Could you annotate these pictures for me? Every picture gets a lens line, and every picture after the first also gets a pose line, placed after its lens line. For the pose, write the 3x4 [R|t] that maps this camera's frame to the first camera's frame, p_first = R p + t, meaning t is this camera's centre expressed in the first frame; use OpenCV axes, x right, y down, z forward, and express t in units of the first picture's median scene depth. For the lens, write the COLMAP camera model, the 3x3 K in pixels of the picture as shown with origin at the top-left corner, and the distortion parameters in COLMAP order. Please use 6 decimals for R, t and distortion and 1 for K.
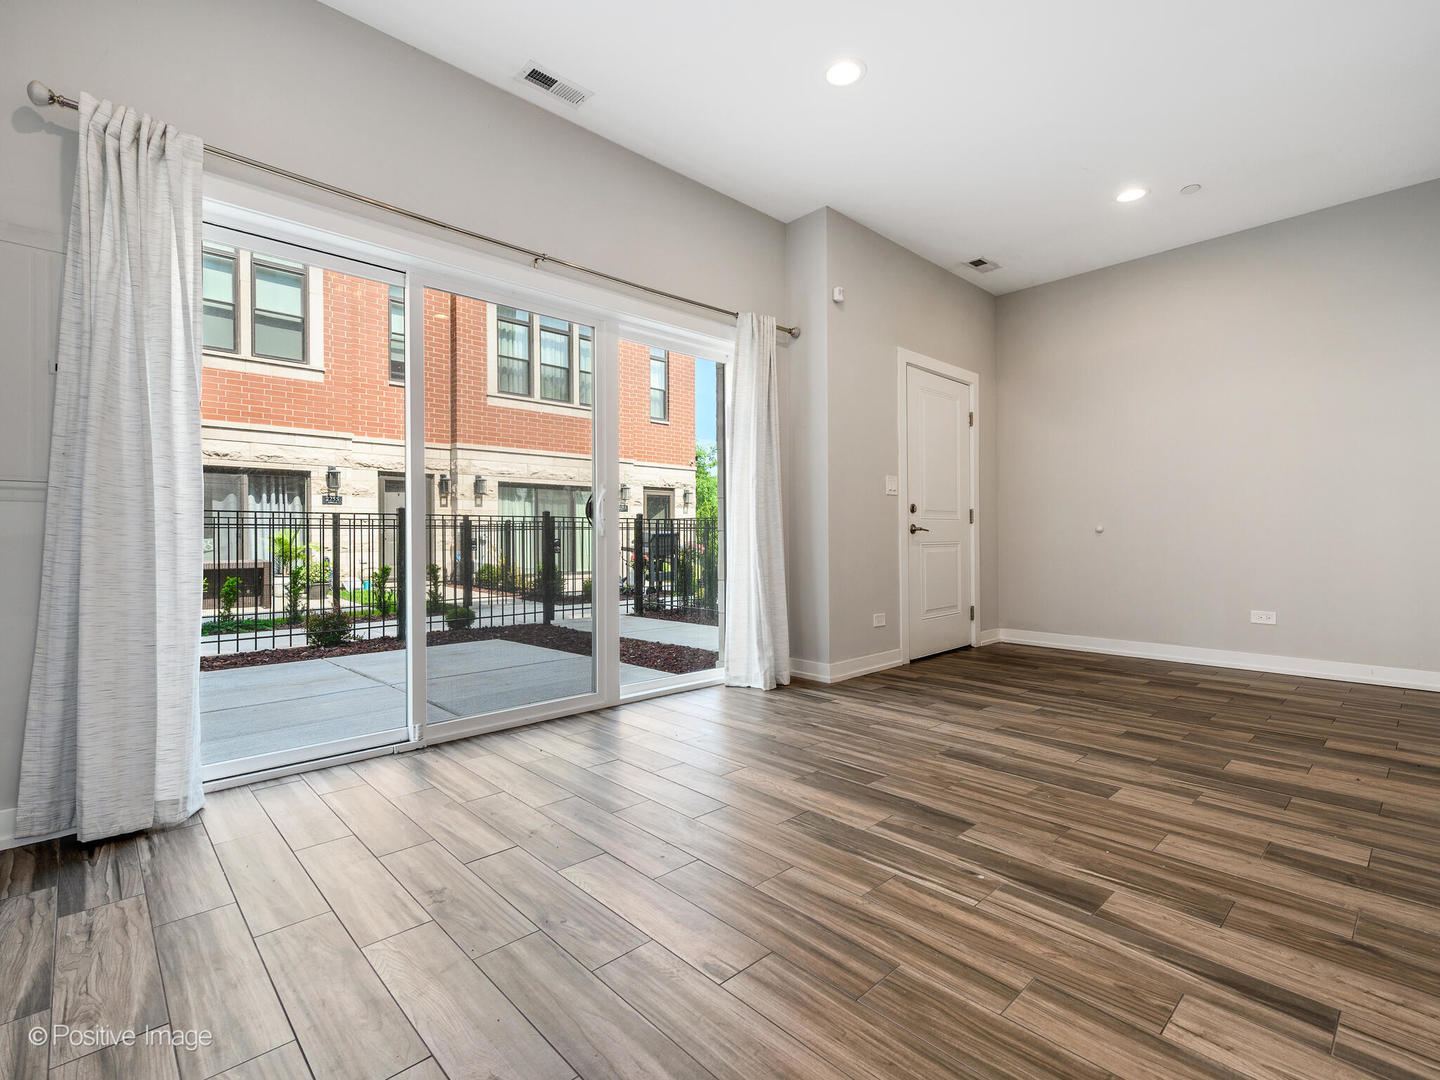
lens RADIAL K [[652.9, 0, 720.0], [0, 652.9, 540.0], [0, 0, 1]] dist [0.002566, -0.000663]
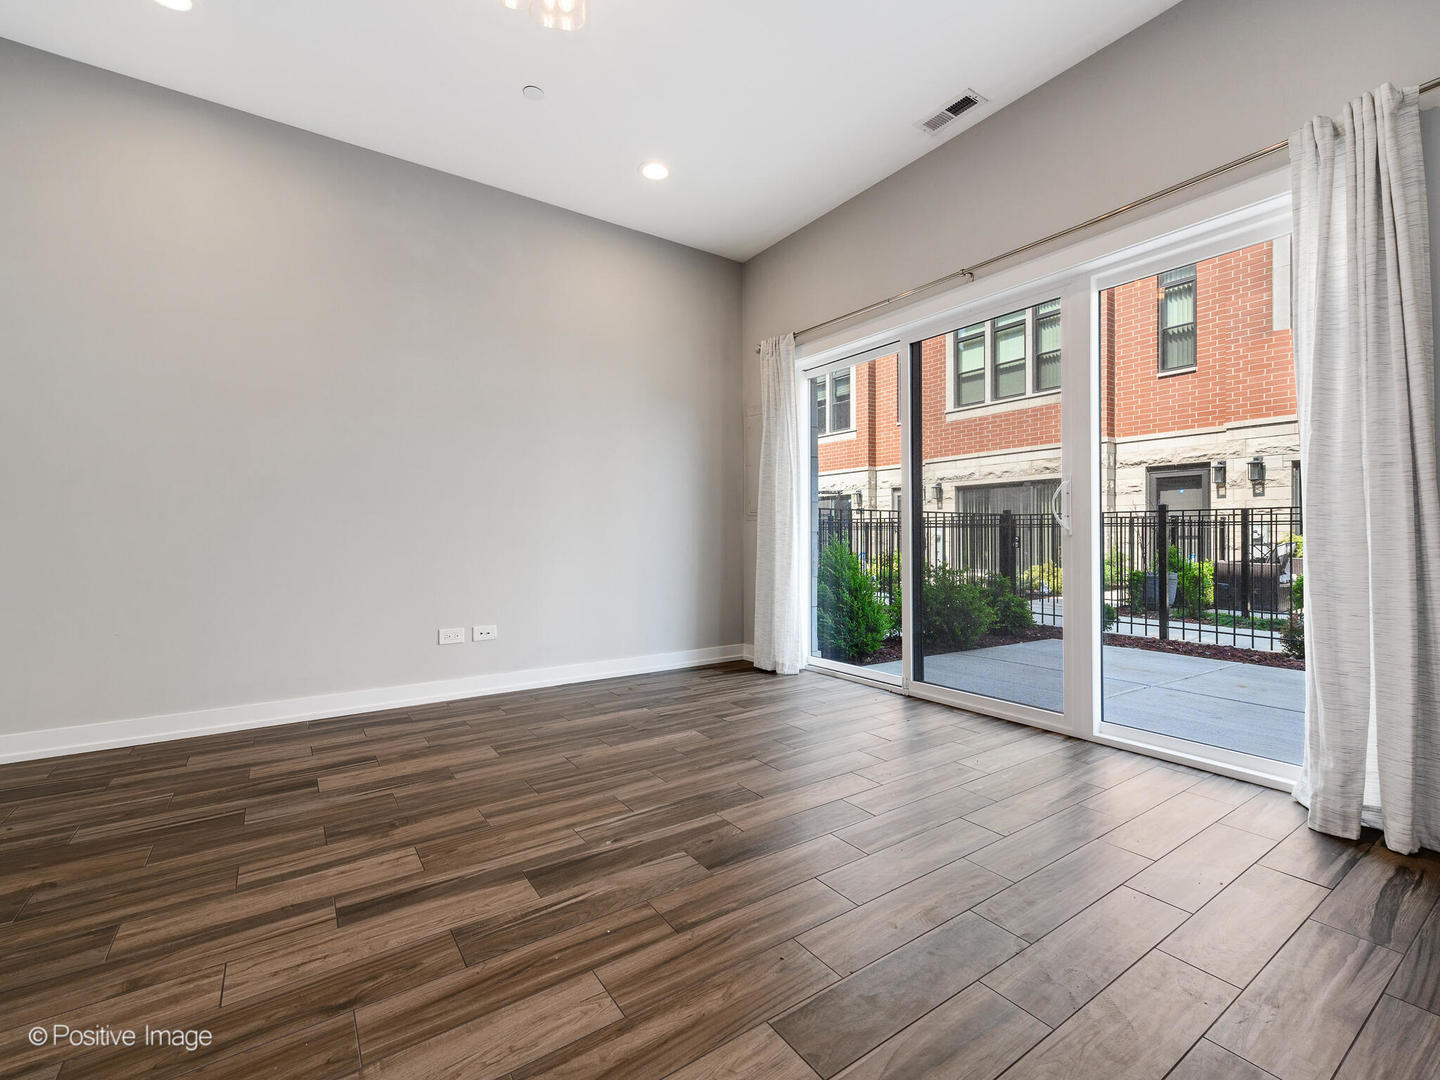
lens RADIAL K [[638.8, 0, 720.0], [0, 638.8, 540.0], [0, 0, 1]] dist [0.002459, -0.000069]
pose [[-0.133418, 0.011981, -0.990987, 1.174817], [-0.003856, 0.999913, 0.012608, -0.013653], [0.991052, 0.005504, -0.133360, 1.078039]]
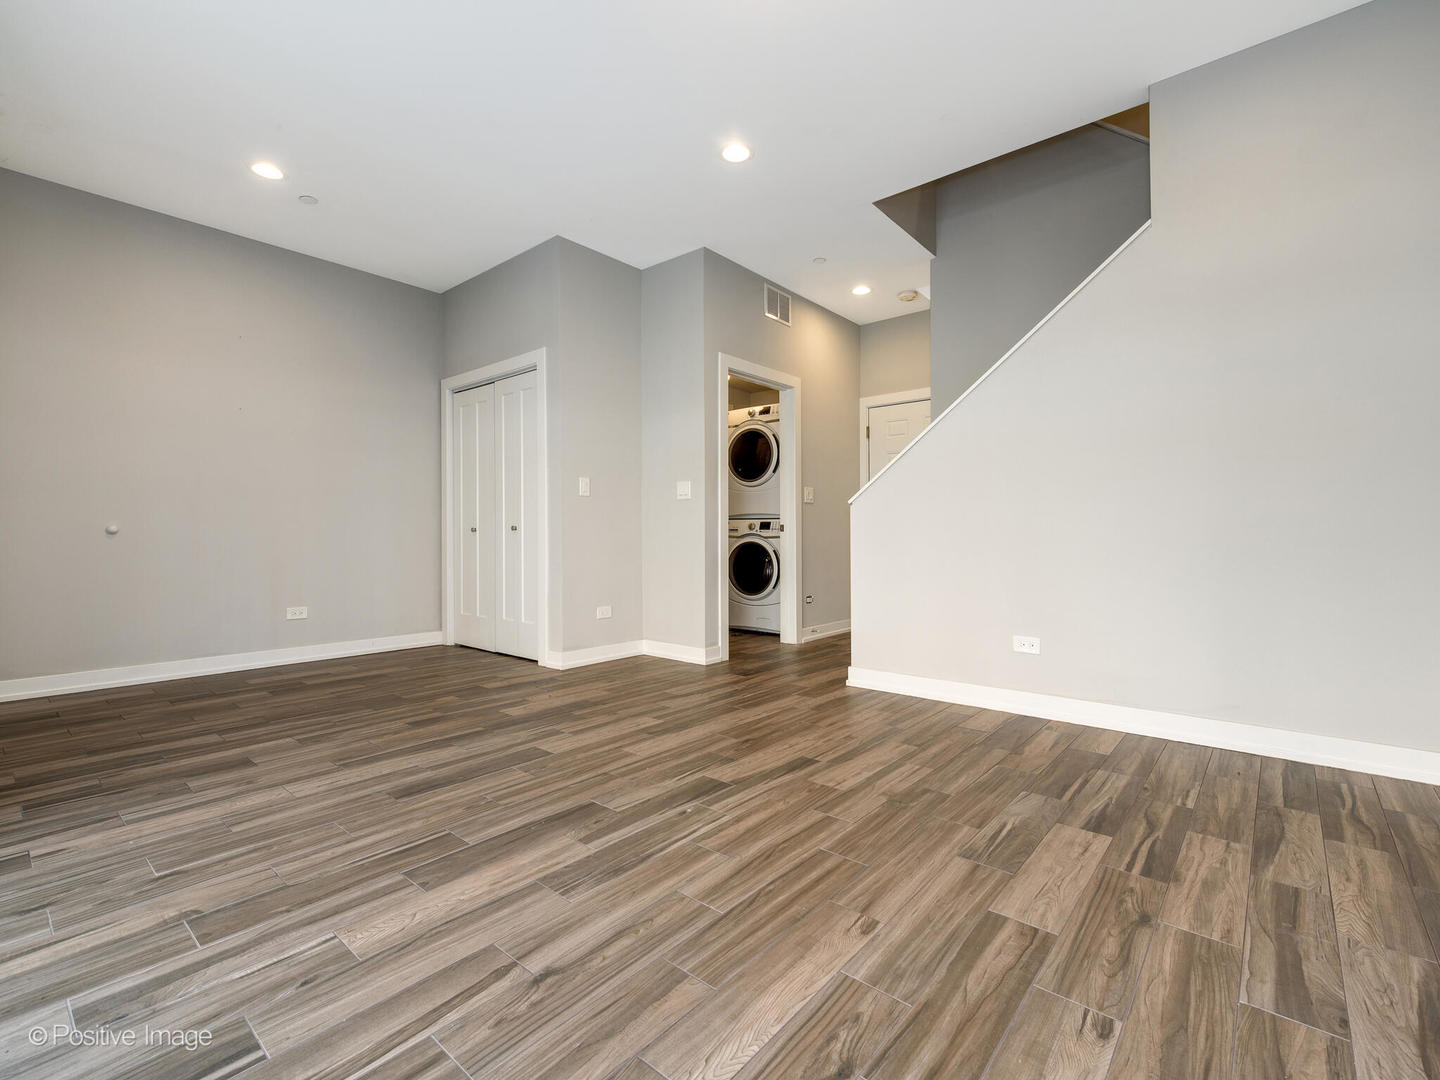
lens RADIAL K [[680.5, 0, 711.2], [0, 680.5, 531.6], [0, 0, 1]] dist [0.002189, -0.000429]
pose [[-0.100854, 0.007602, 0.994872, -0.719693], [0.010490, 0.999923, -0.006578, -0.002261], [-0.994846, 0.009772, -0.100926, 0.876312]]
